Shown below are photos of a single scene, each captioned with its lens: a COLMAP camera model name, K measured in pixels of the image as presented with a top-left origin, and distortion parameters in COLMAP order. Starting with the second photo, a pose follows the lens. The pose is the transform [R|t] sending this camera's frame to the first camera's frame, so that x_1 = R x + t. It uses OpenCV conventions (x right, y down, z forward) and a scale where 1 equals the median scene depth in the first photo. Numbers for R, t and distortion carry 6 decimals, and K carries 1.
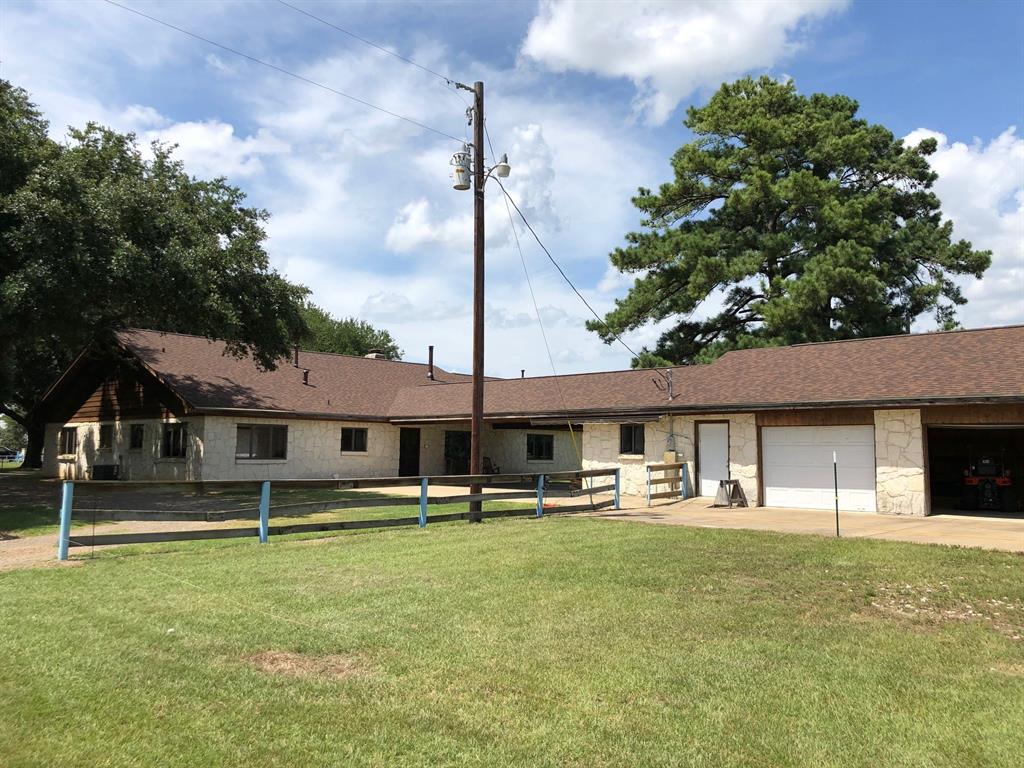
lens RADIAL K [[835.4, 0, 510.4], [0, 835.4, 382.8], [0, 0, 1]] dist [0.004254, 0.009424]
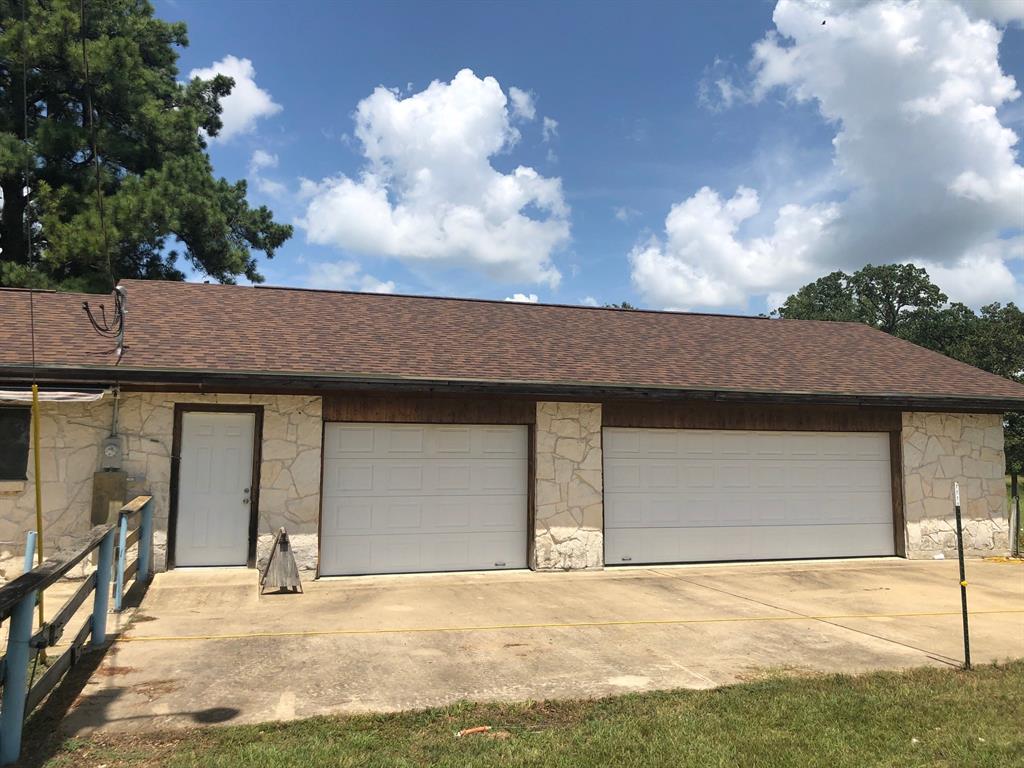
lens RADIAL K [[835.4, 0, 514.0], [0, 835.4, 379.2], [0, 0, 1]] dist [0.004254, 0.009424]
pose [[0.493537, 0.075397, 0.866451, -0.089114], [-0.072138, 0.996351, -0.045610, 0.038960], [-0.866728, -0.039993, 0.497175, 0.607334]]
